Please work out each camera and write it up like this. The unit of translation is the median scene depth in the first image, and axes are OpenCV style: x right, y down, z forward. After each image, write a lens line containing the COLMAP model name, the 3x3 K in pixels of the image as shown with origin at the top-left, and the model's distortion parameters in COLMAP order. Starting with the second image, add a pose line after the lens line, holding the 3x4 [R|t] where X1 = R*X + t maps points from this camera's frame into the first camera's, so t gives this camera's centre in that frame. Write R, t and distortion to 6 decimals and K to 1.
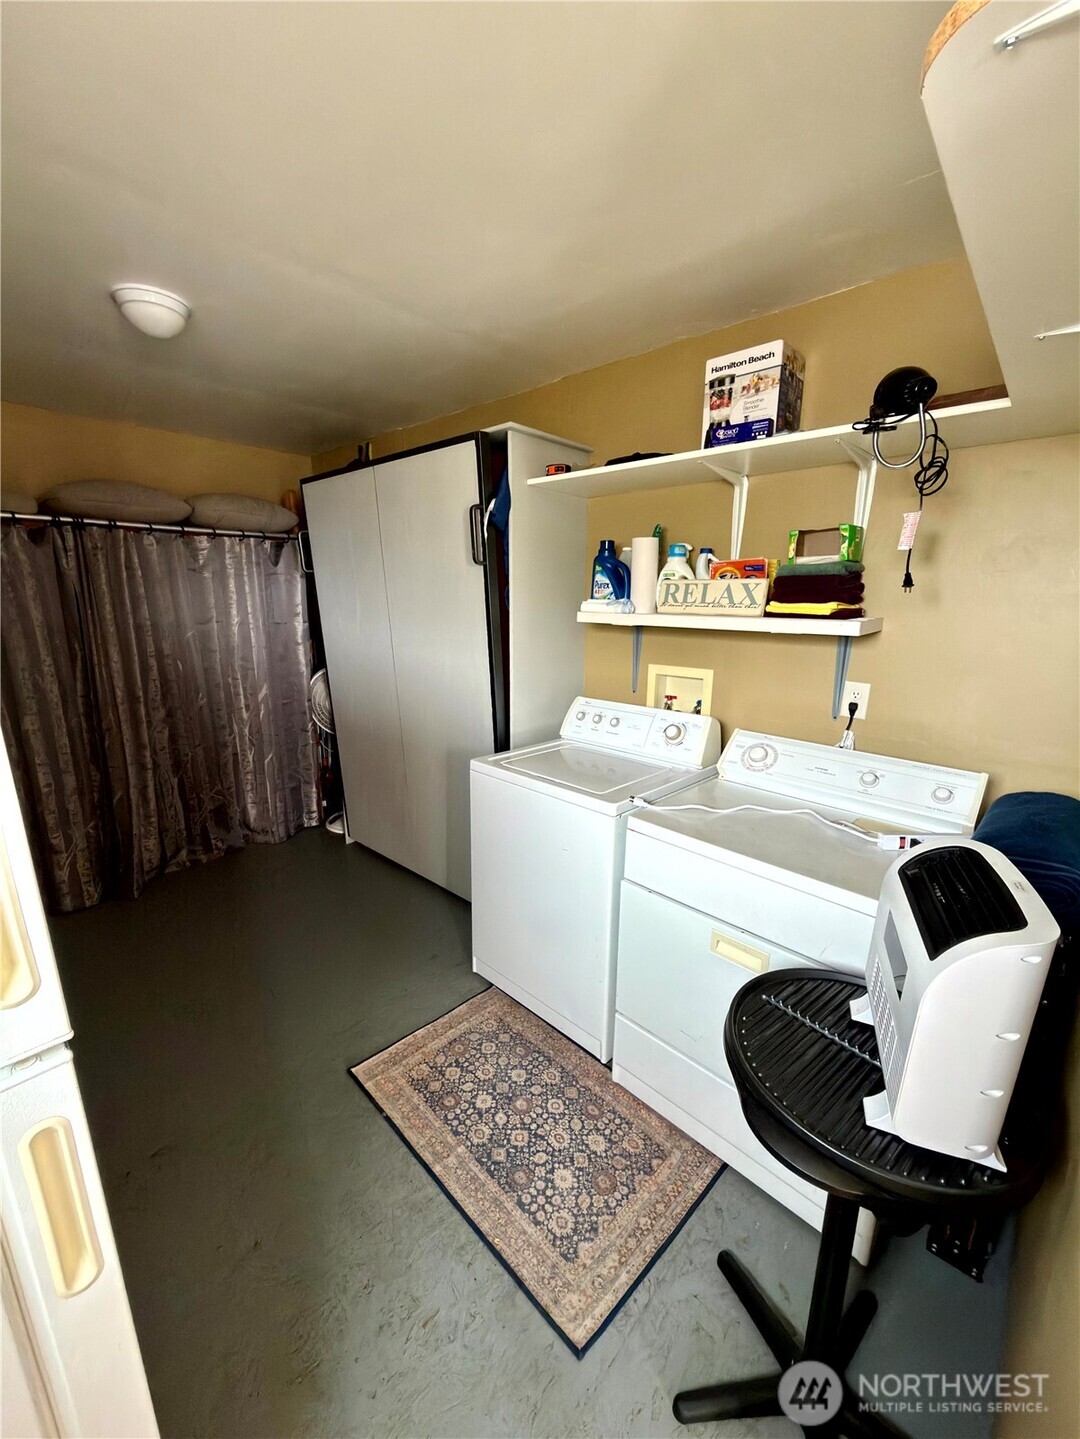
lens RADIAL K [[571.4, 0, 538.7], [0, 571.4, 720.3], [0, 0, 1]] dist [-0.000941, 0.000197]
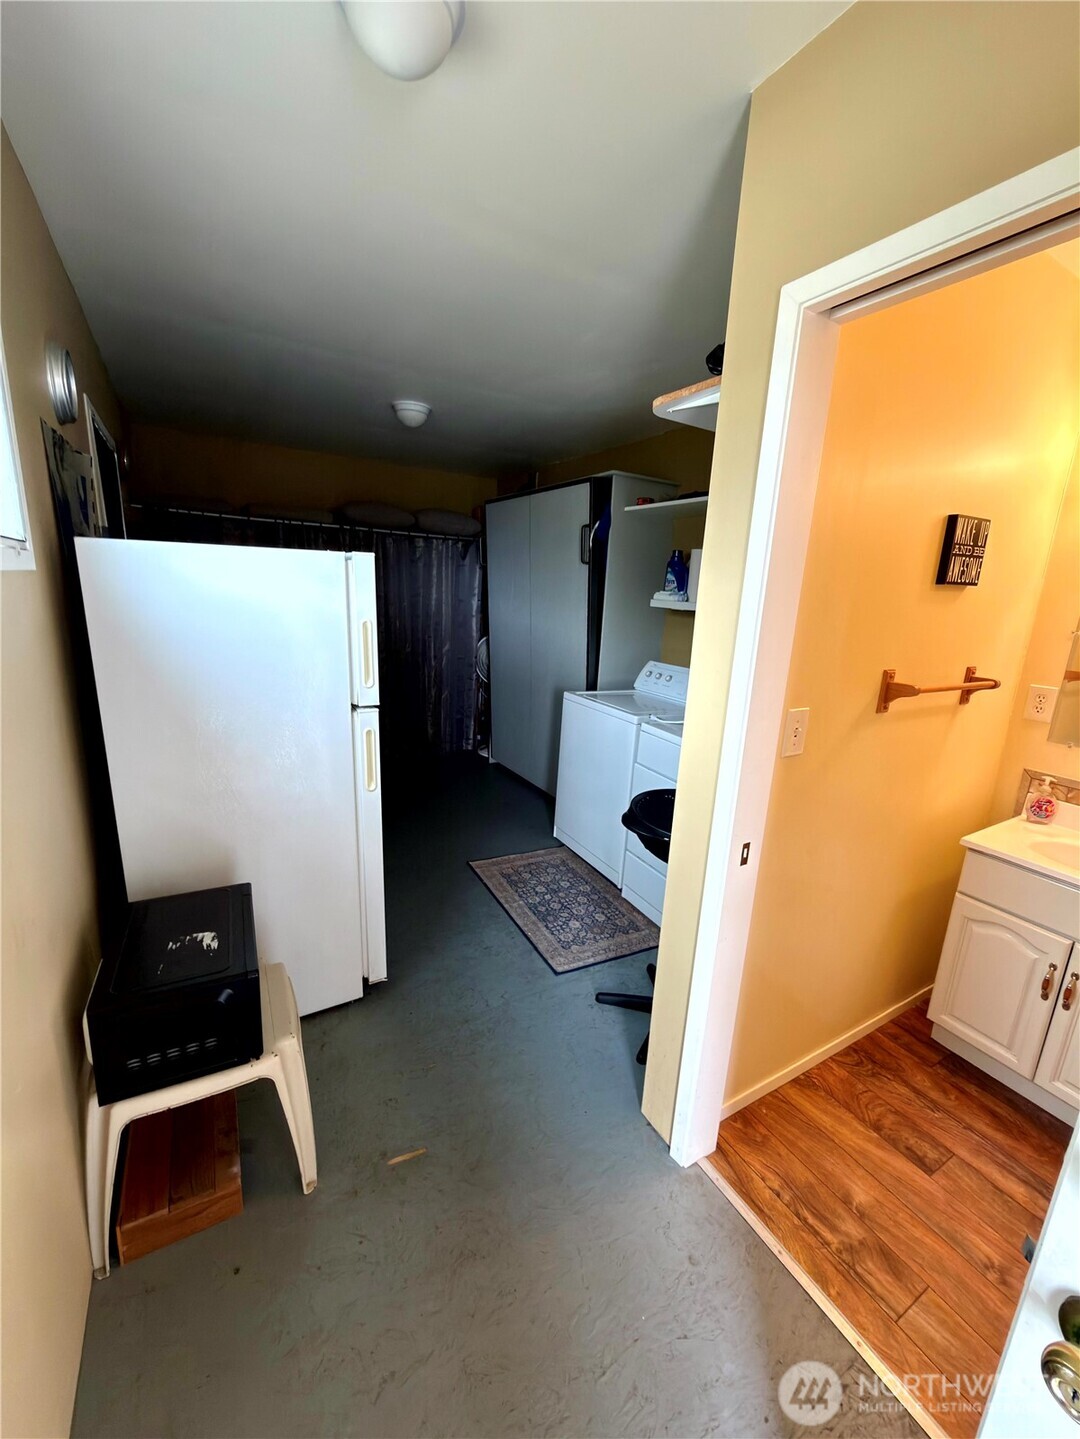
lens RADIAL K [[571.4, 0, 538.6], [0, 571.4, 723.3], [0, 0, 1]] dist [-0.000941, 0.000197]
pose [[0.953746, 0.112606, -0.278727, 0.234095], [-0.110466, 0.993604, 0.023424, 0.116965], [0.279582, 0.008449, 0.960085, -0.453913]]
